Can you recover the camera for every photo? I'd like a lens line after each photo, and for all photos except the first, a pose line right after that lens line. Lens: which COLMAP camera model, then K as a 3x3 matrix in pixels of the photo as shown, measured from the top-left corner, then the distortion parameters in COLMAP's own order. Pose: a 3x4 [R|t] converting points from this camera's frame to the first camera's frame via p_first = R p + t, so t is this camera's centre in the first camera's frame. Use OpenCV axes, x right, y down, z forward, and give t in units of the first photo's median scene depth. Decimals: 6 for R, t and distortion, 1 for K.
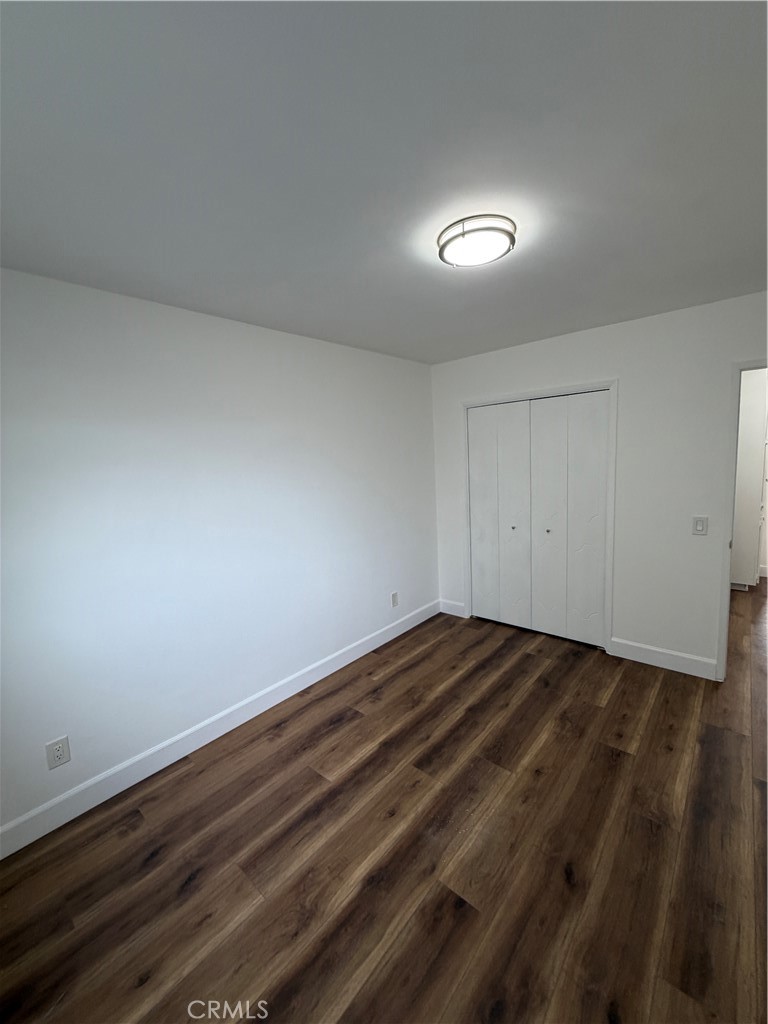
lens RADIAL K [[411.4, 0, 386.2], [0, 411.4, 508.2], [0, 0, 1]] dist [0.002038, -0.000226]
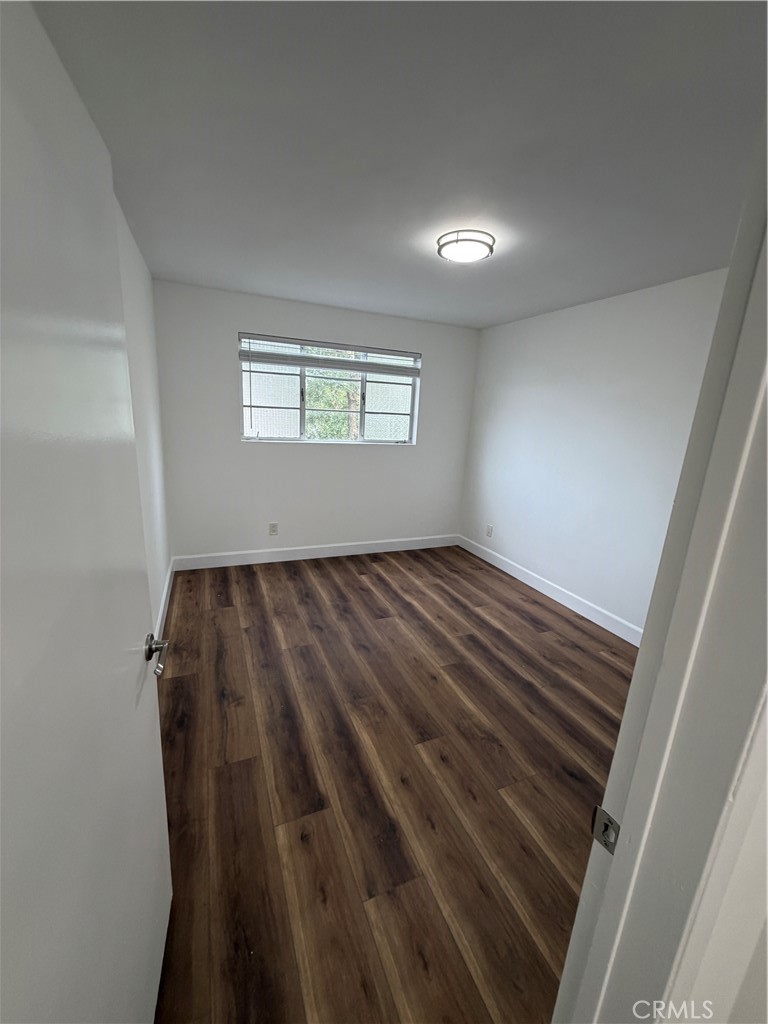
lens RADIAL K [[411.4, 0, 384.0], [0, 411.4, 509.1], [0, 0, 1]] dist [0.002038, -0.000226]
pose [[-0.437429, 0.235959, -0.867744, 1.407287], [-0.141362, 0.934920, 0.325486, -0.199901], [0.888073, 0.265043, -0.375605, 1.232209]]
